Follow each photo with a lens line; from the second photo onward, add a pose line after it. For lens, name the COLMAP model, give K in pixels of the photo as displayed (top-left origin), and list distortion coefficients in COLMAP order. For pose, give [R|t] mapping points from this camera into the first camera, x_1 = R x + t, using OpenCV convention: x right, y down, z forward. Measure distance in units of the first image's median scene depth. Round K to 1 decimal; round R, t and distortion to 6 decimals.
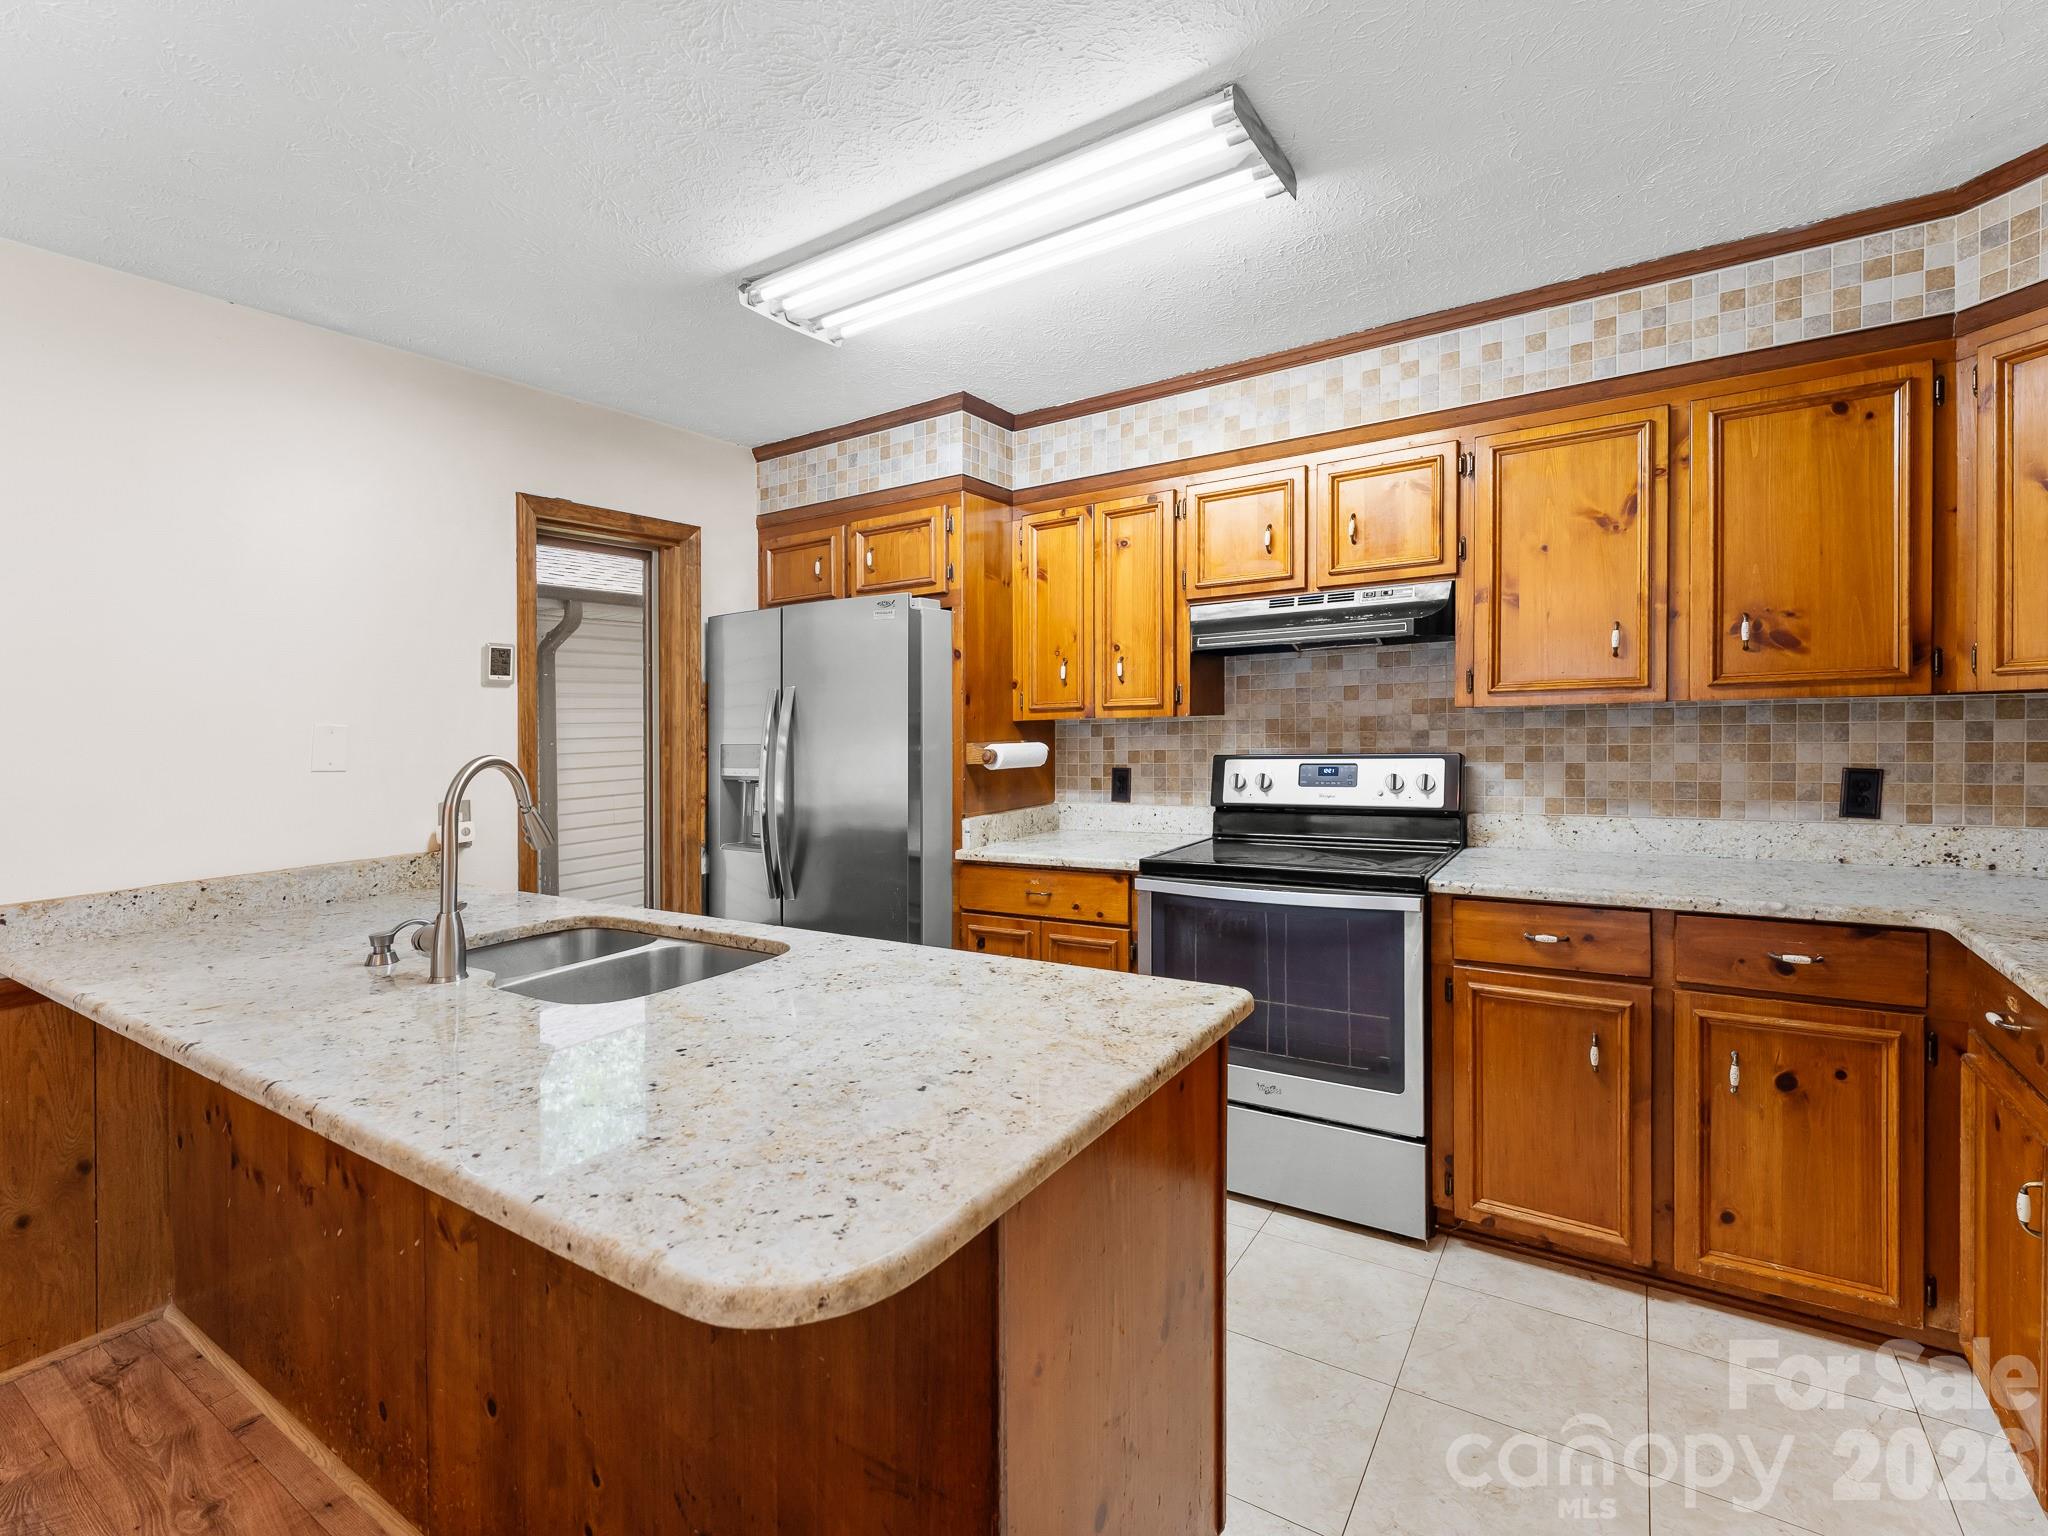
lens RADIAL K [[924.4, 0, 992.6], [0, 924.4, 729.7], [0, 0, 1]] dist [-0.000440, -0.000824]
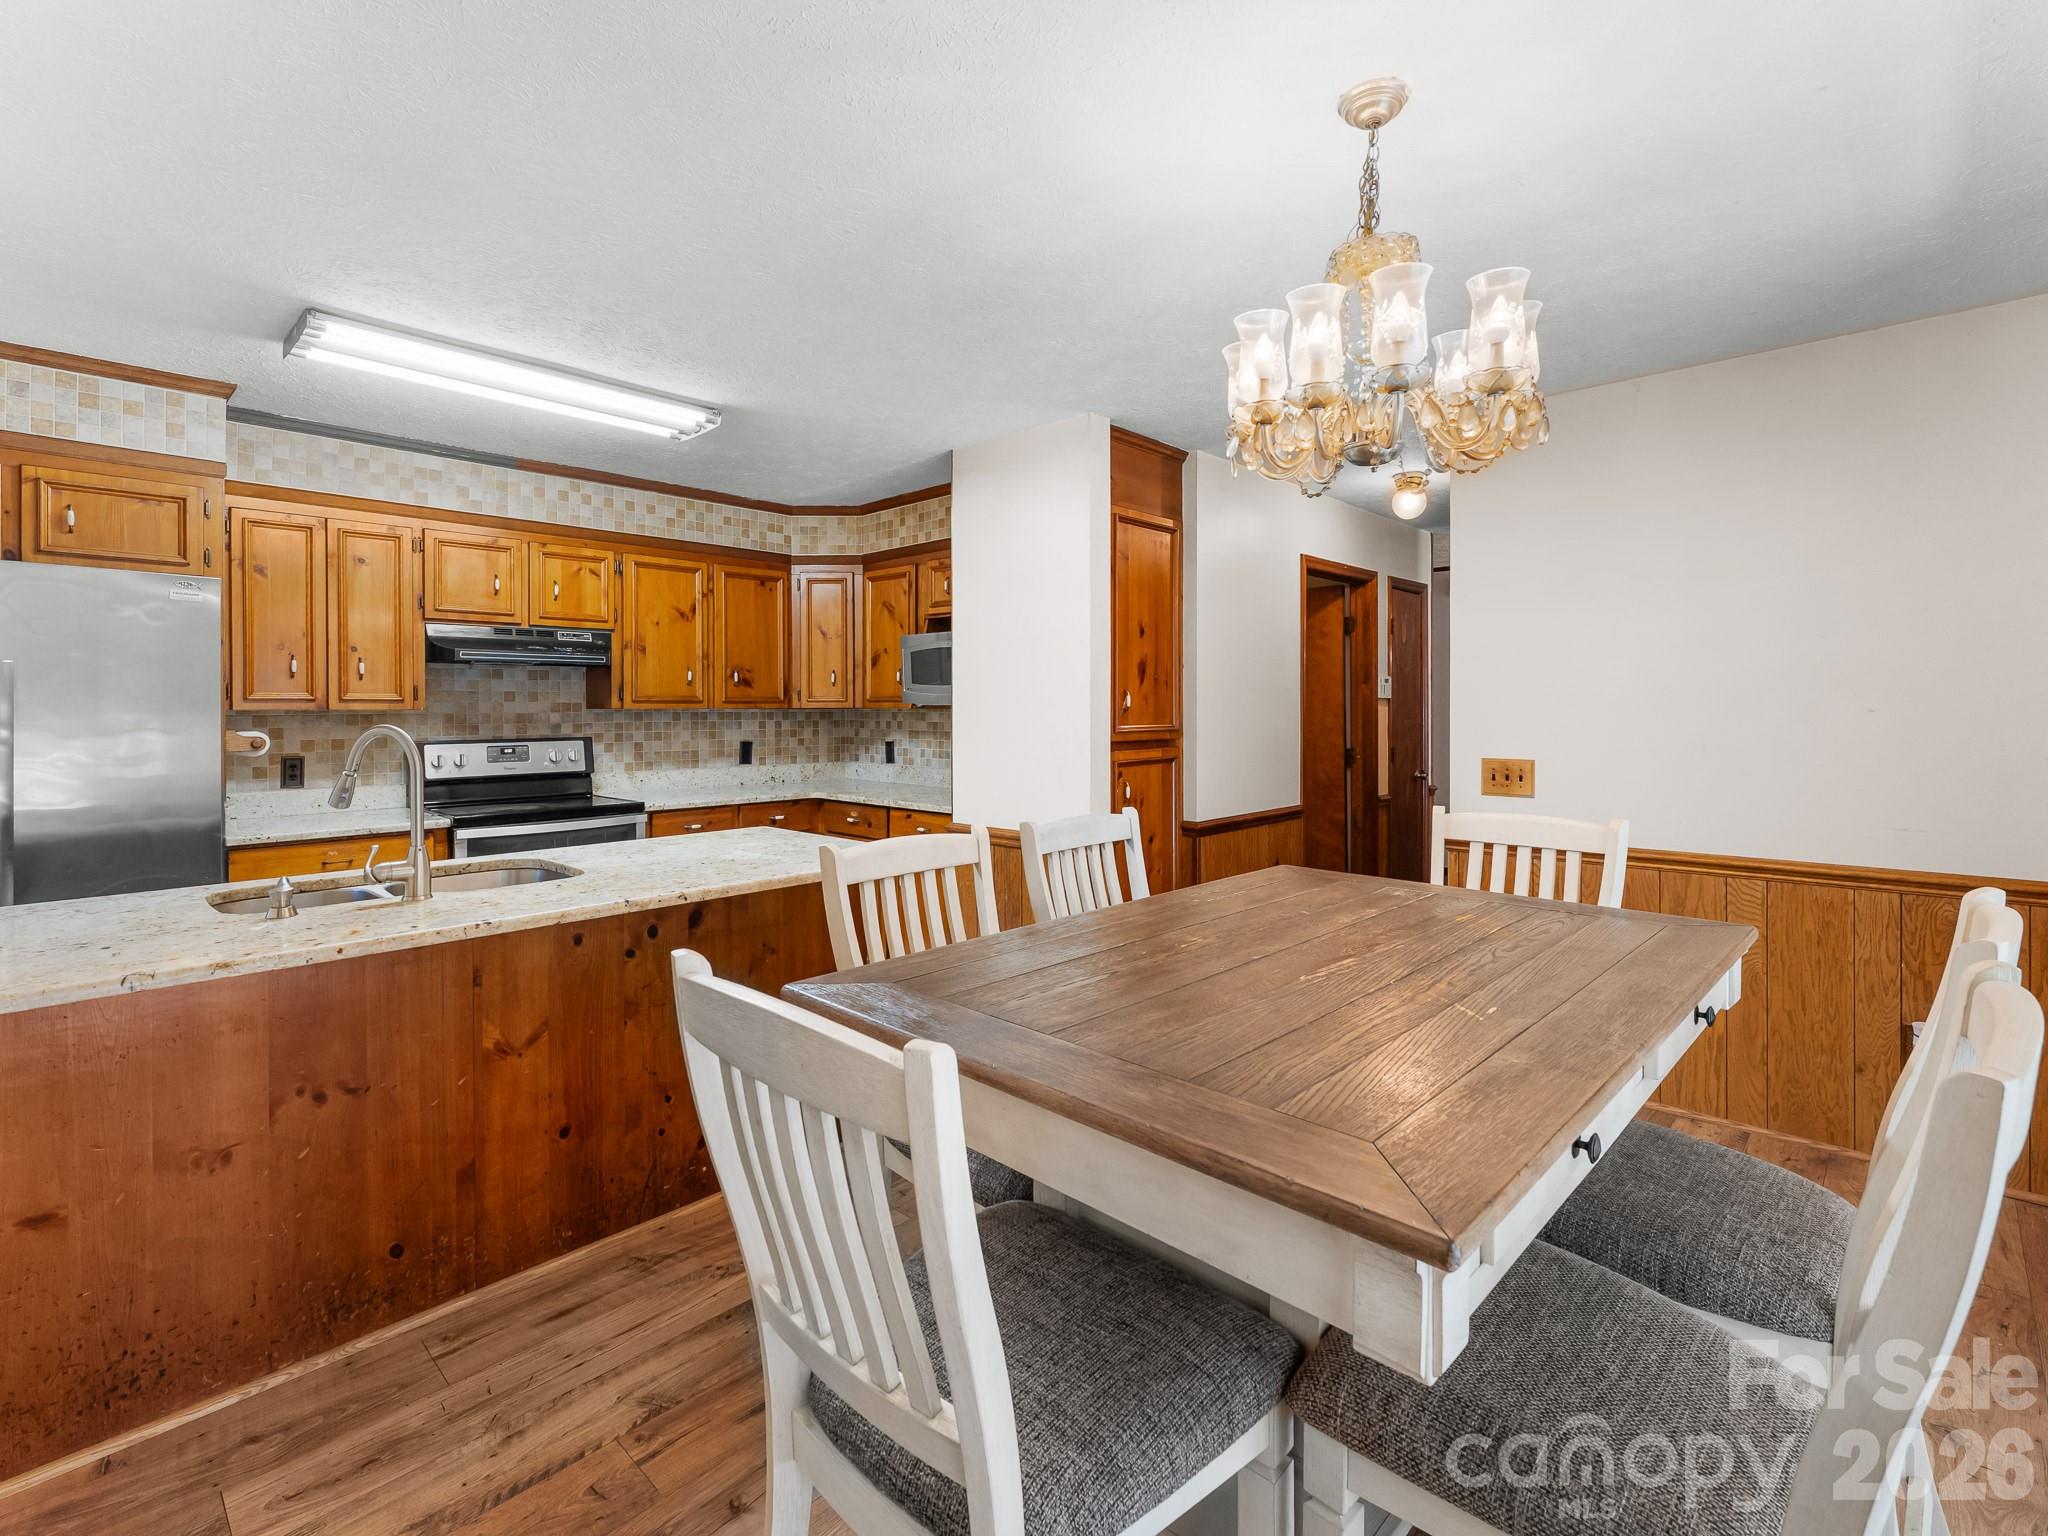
lens RADIAL K [[956.8, 0, 1019.3], [0, 956.8, 728.3], [0, 0, 1]] dist [-0.001592, -0.001075]
pose [[0.170955, 0.007832, 0.985248, -0.990981], [0.005253, 0.999947, -0.008860, 0.028103], [-0.985265, 0.006690, 0.170905, -0.027696]]
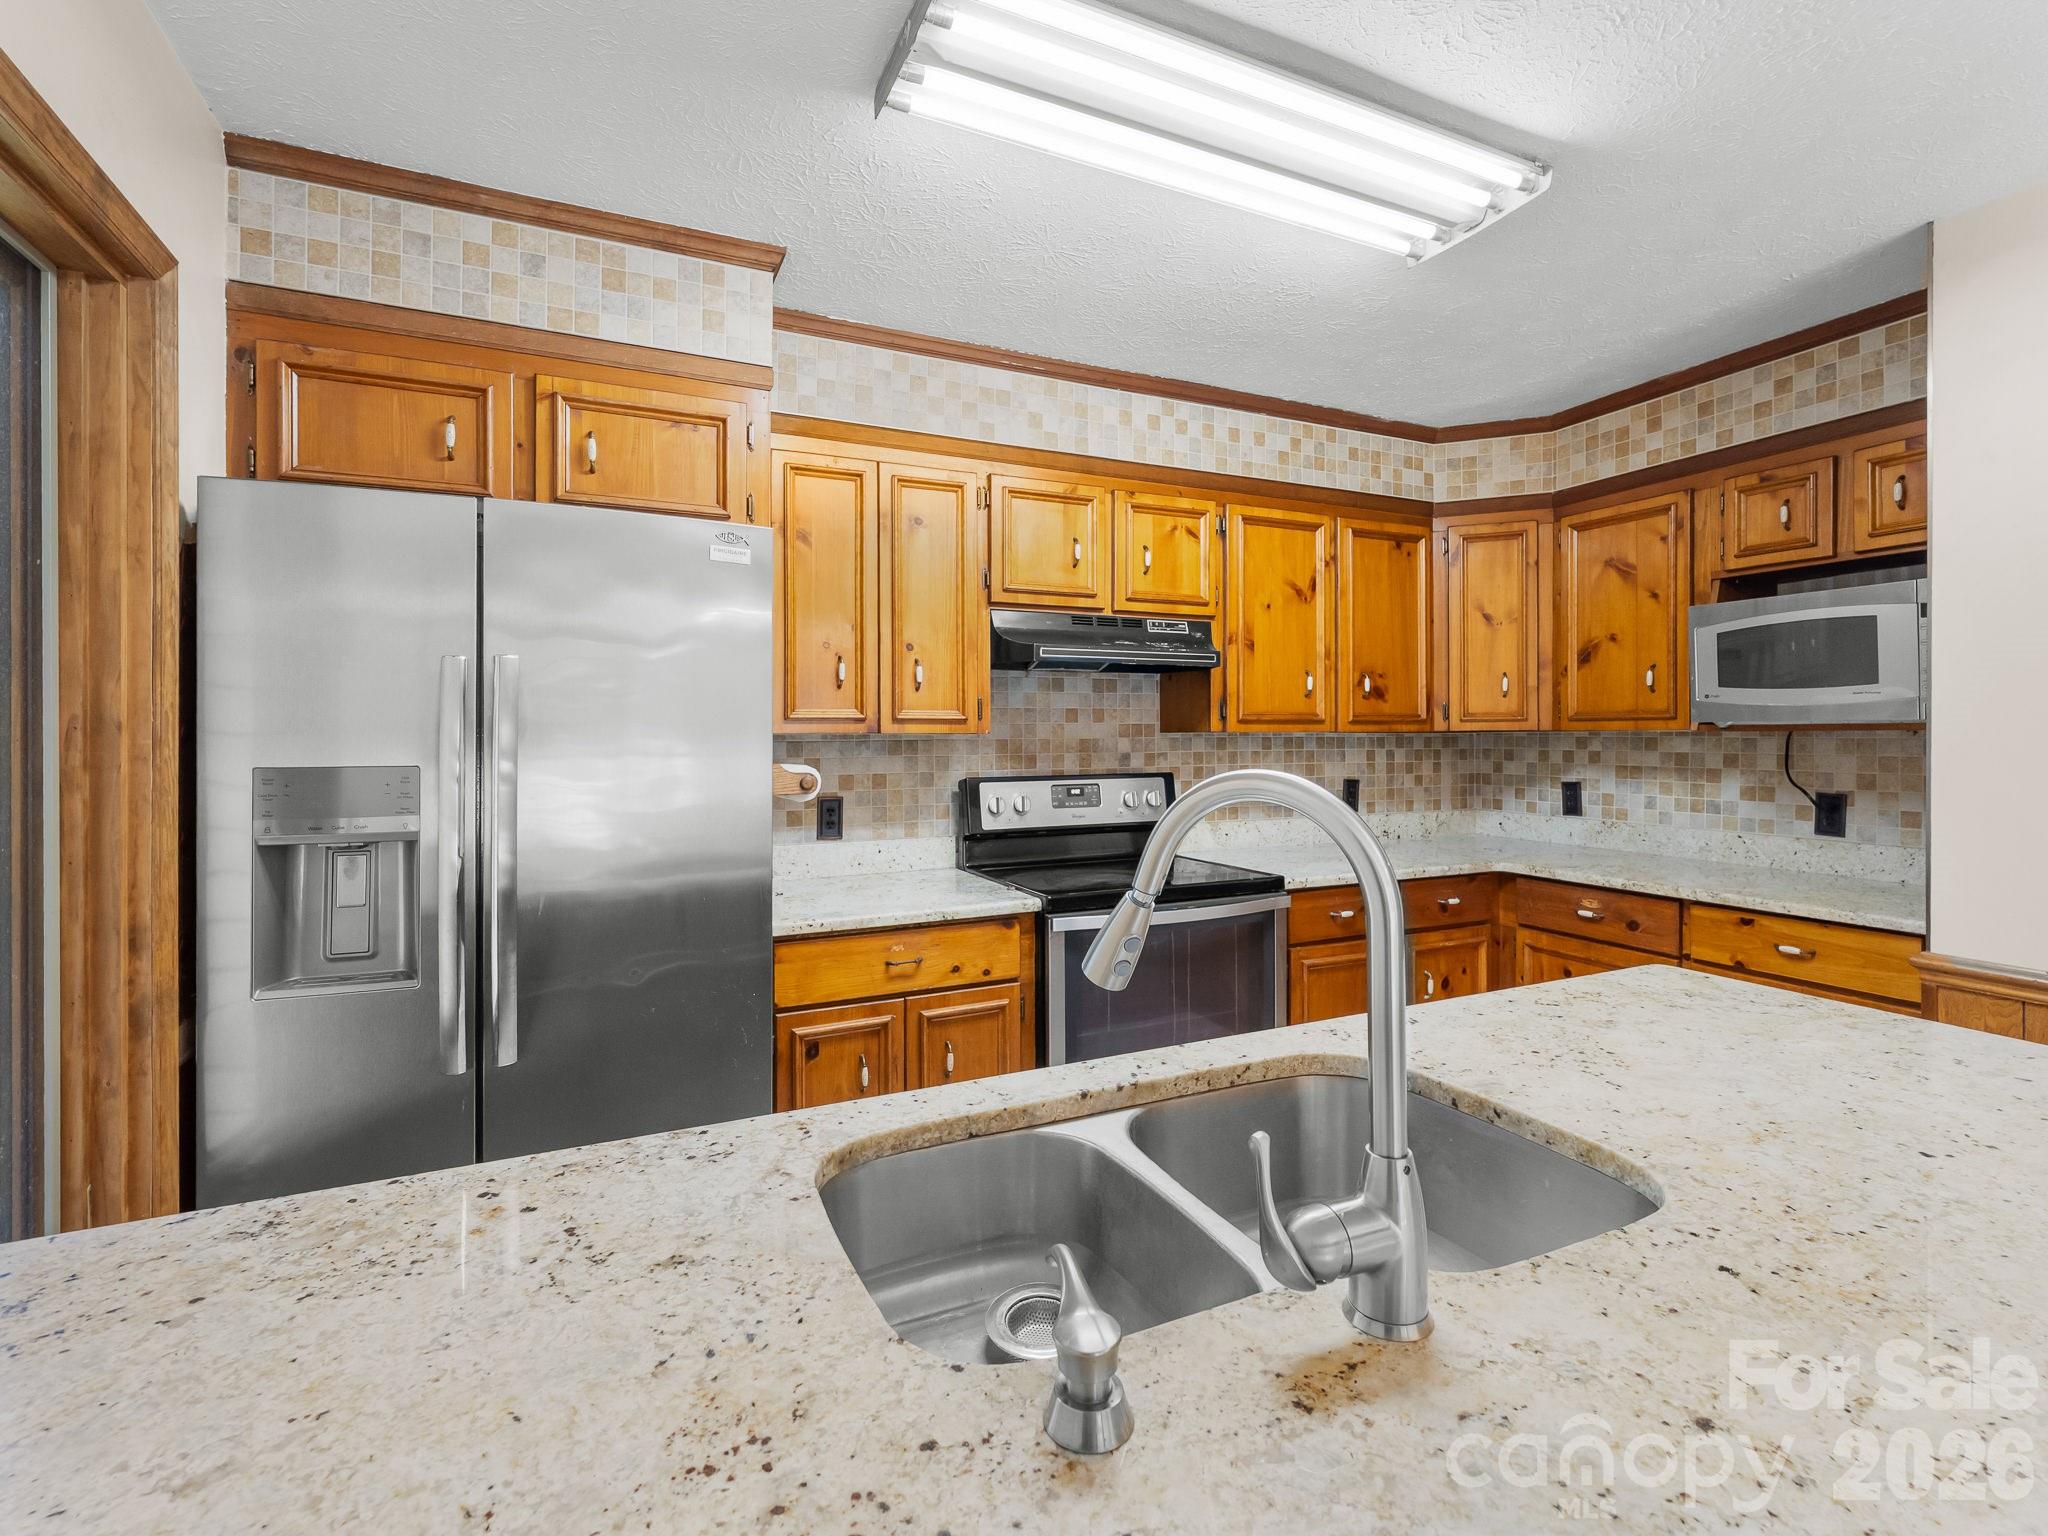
lens RADIAL K [[965.9, 0, 1024.6], [0, 965.9, 758.0], [0, 0, 1]] dist [0.000609, -0.000599]
pose [[0.522821, 0.006709, 0.852416, -0.589025], [-0.004343, 0.999977, -0.005206, 0.014068], [-0.852431, -0.000980, 0.522838, 0.515822]]
